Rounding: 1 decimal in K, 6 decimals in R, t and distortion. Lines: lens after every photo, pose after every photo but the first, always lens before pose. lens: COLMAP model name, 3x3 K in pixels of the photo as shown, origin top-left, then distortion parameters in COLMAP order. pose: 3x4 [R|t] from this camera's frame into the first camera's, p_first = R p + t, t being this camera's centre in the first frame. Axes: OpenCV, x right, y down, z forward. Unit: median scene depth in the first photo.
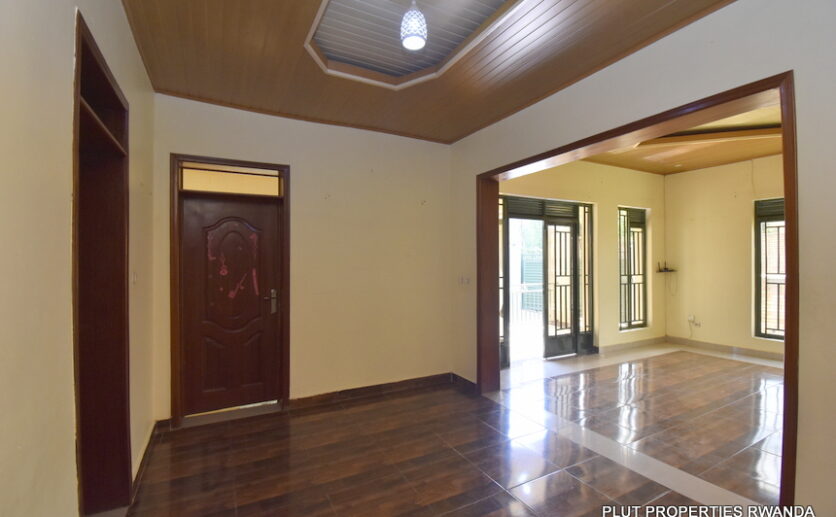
lens RADIAL K [[369.7, 0, 418.0], [0, 369.7, 258.5], [0, 0, 1]] dist [0.026669, -0.032076]
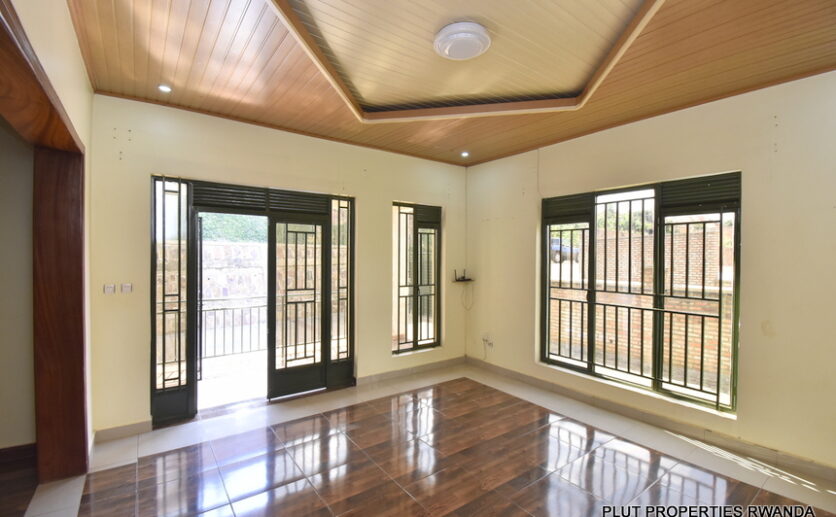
lens RADIAL K [[369.7, 0, 418.0], [0, 369.7, 258.5], [0, 0, 1]] dist [0.026669, -0.032076]
pose [[0.990645, 0.008330, 0.136208, 0.504782], [-0.009637, 0.999914, 0.008940, -0.025056], [-0.136122, -0.010169, 0.990640, 0.200607]]
